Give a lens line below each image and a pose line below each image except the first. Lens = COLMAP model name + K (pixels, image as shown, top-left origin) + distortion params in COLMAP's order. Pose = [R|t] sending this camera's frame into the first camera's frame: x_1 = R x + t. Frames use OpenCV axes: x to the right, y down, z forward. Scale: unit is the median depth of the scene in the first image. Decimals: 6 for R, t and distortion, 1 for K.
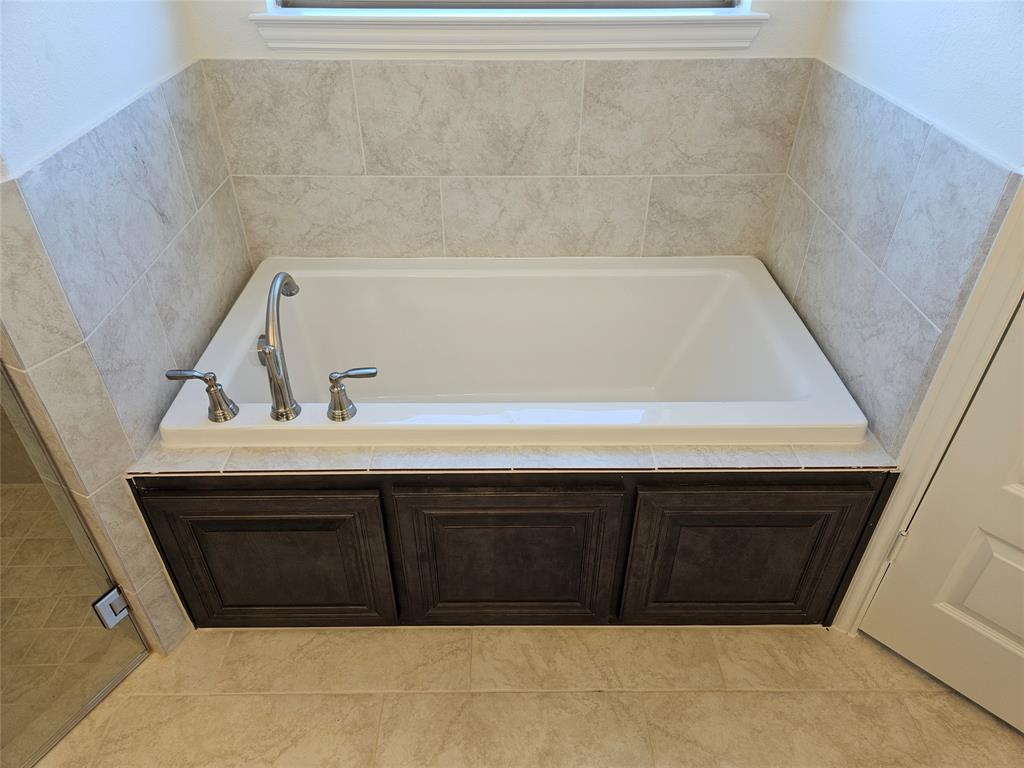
lens RADIAL K [[681.4, 0, 509.1], [0, 681.4, 391.9], [0, 0, 1]] dist [0.069352, -0.051148]
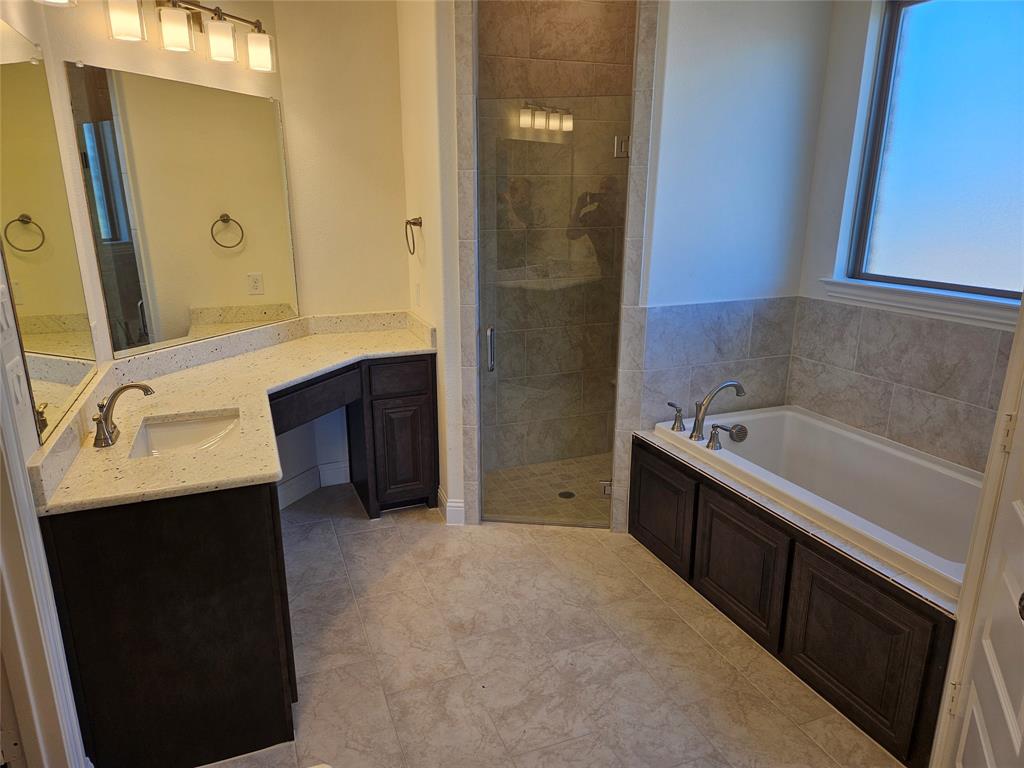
lens RADIAL K [[681.4, 0, 508.6], [0, 681.4, 391.8], [0, 0, 1]] dist [0.069352, -0.051148]
pose [[0.361048, 0.255919, -0.896744, 1.008716], [-0.557821, 0.829871, 0.012244, 0.161213], [0.747315, 0.495802, 0.442380, -0.303831]]
